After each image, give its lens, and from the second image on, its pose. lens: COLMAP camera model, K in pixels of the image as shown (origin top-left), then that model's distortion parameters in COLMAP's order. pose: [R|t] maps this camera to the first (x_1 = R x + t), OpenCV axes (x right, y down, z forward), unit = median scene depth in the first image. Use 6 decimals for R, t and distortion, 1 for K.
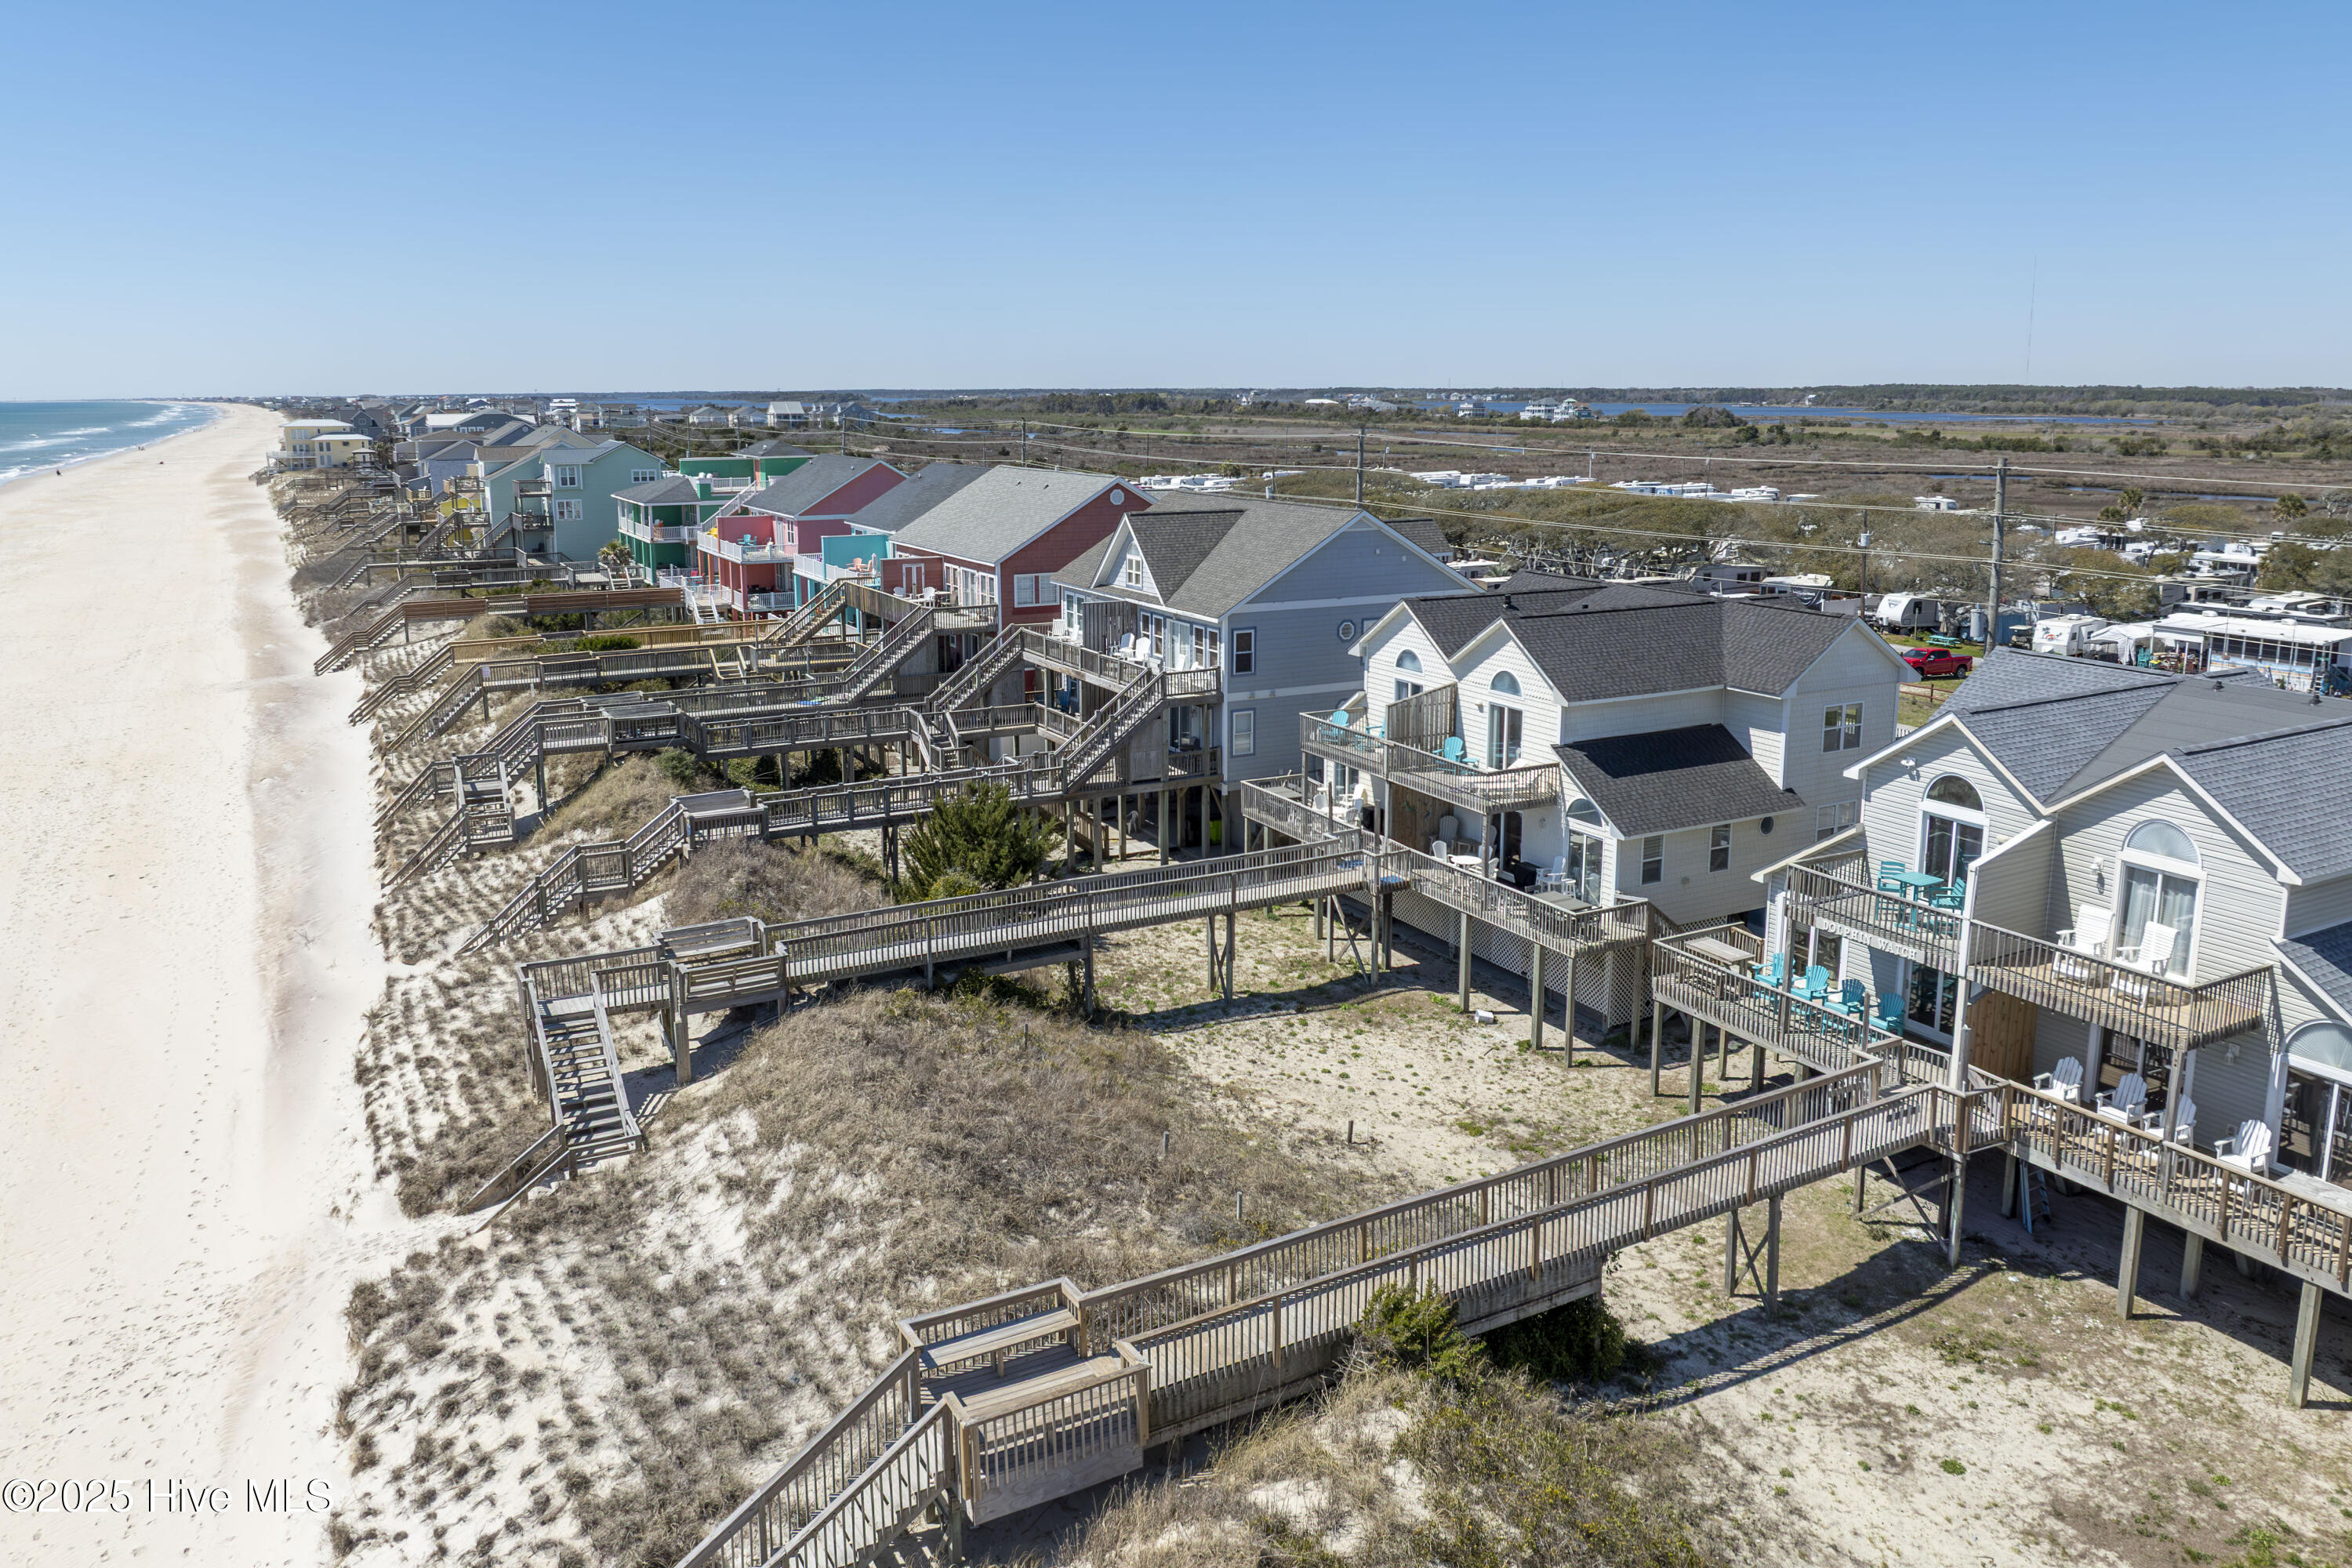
lens RADIAL K [[1714.6, 0, 1194.7], [0, 1714.6, 645.3], [0, 0, 1]] dist [0.003333, -0.008196]
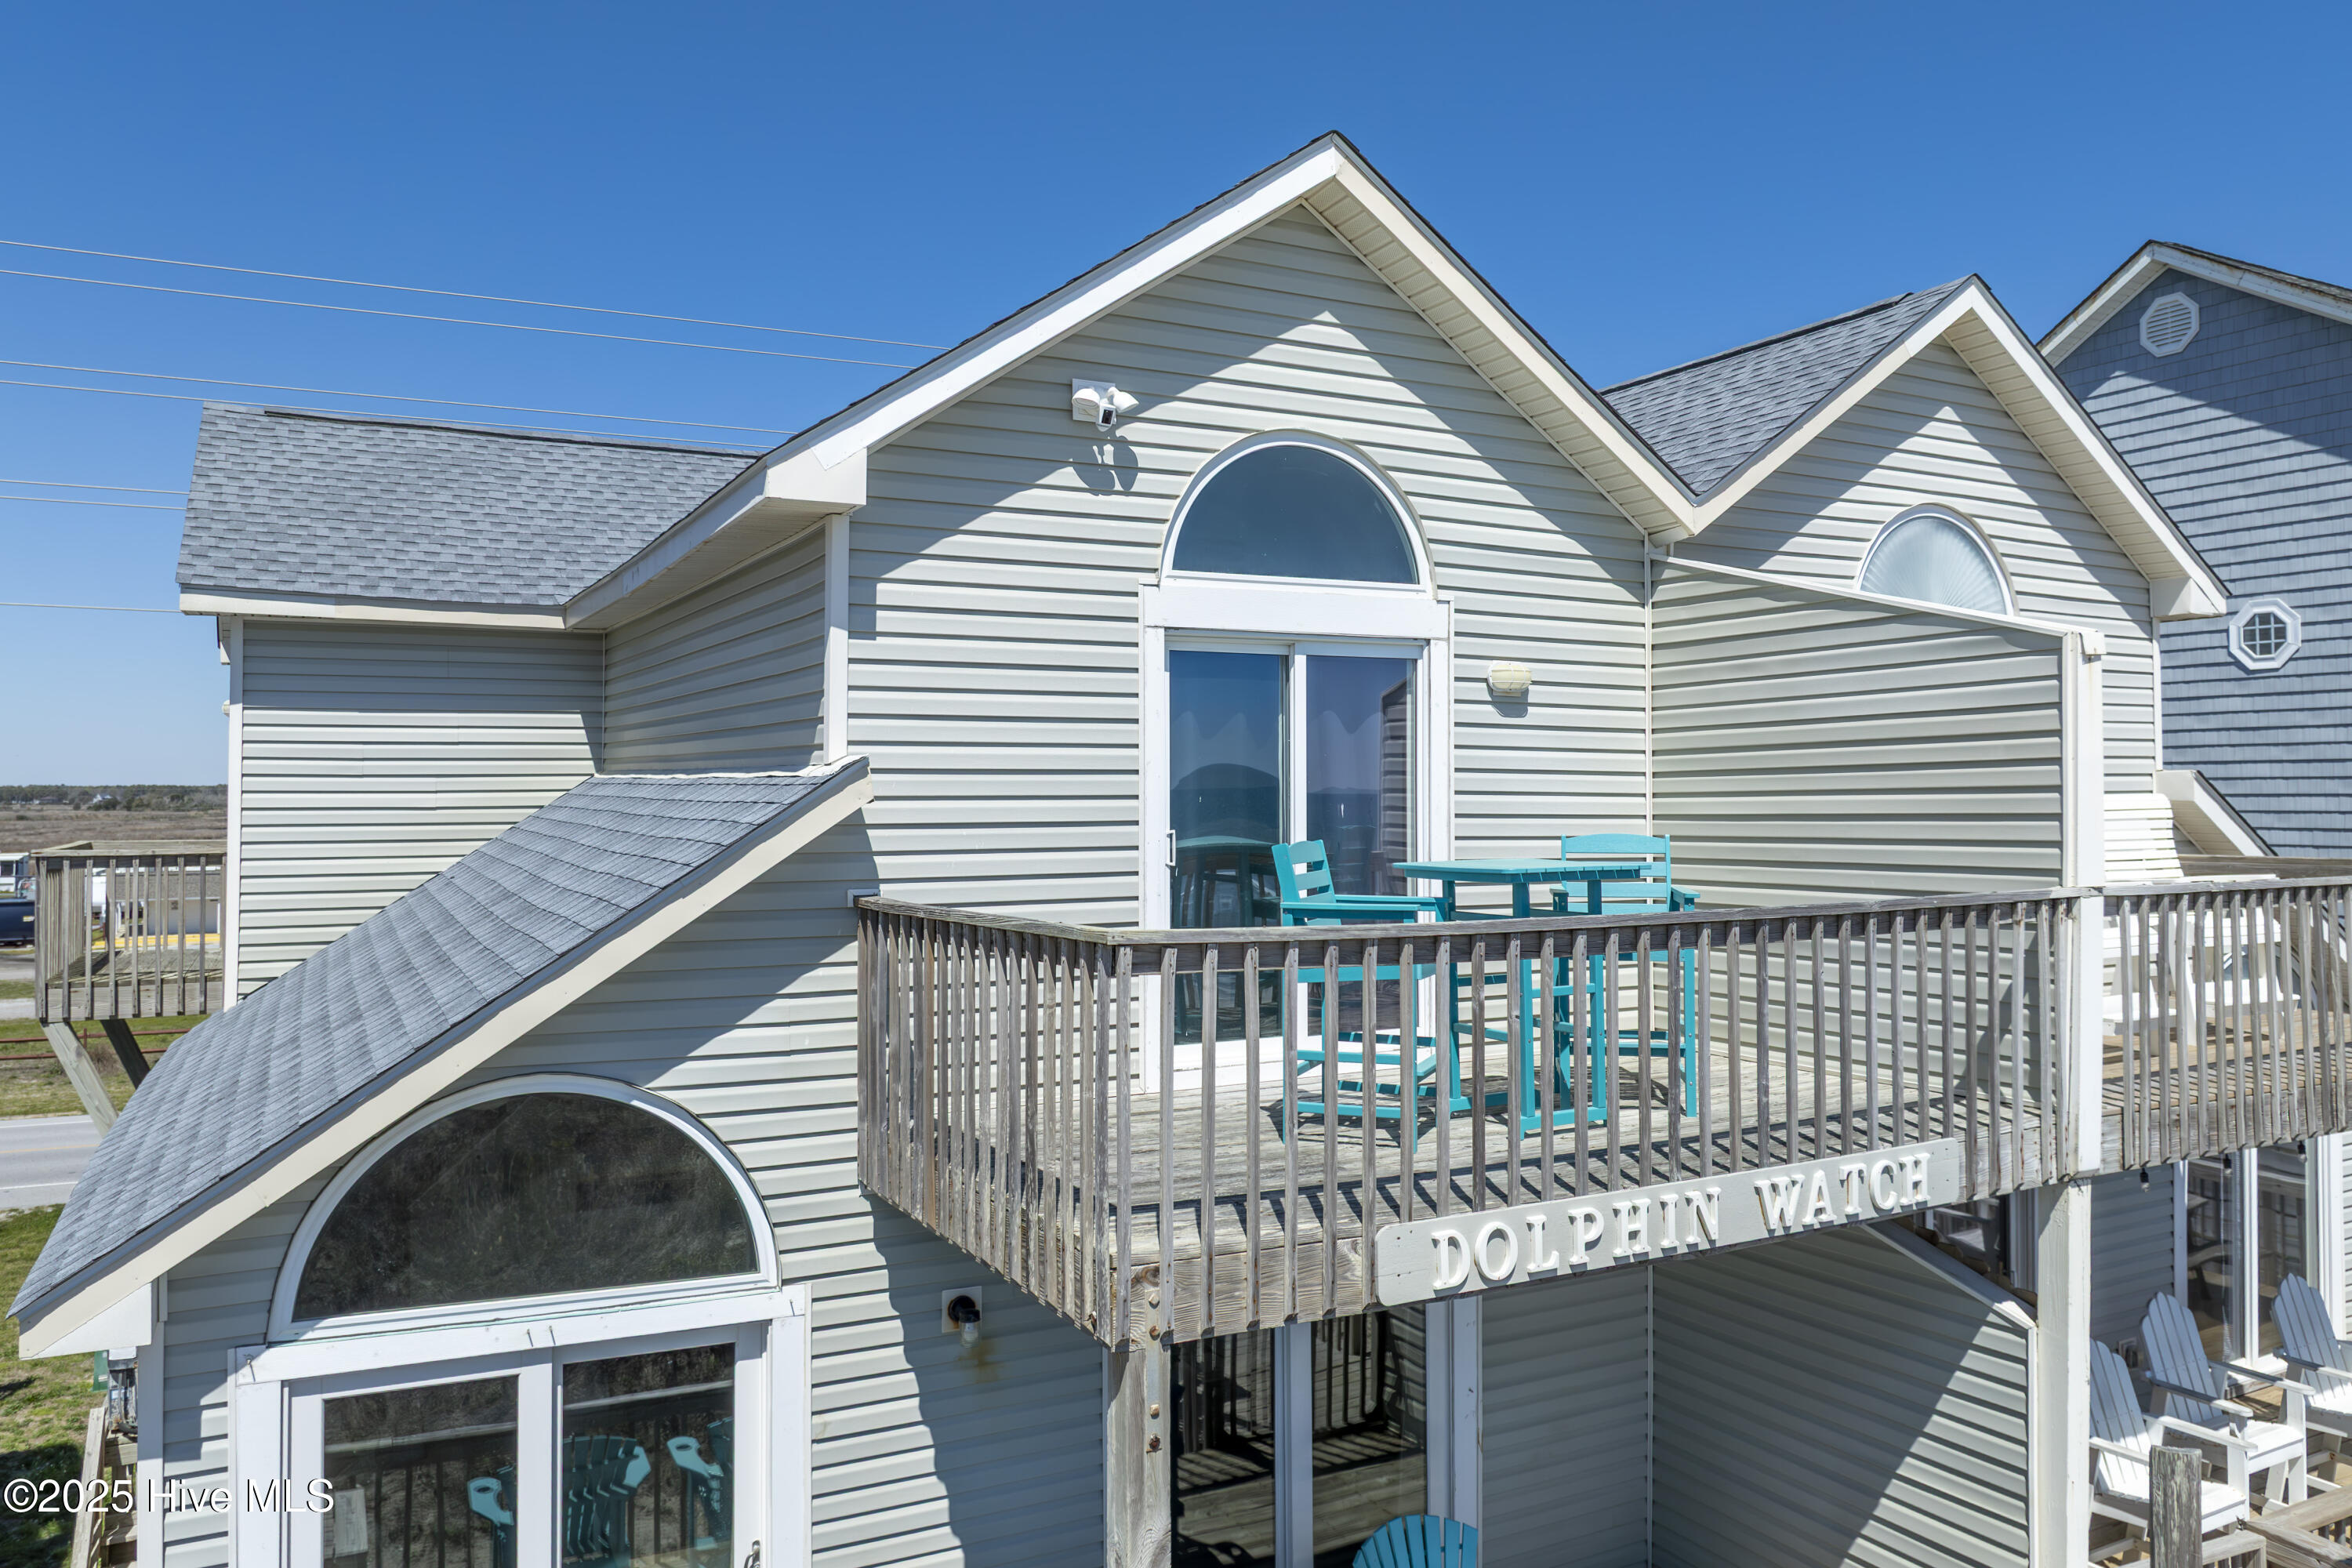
lens RADIAL K [[1676.6, 0, 1184.8], [0, 1676.6, 726.3], [0, 0, 1]] dist [-0.046871, -0.003576]
pose [[0.015159, 0.047603, 0.998751, 0.220747], [0.153698, 0.986884, -0.049370, 0.122222], [-0.988002, 0.154254, 0.007644, 1.019159]]
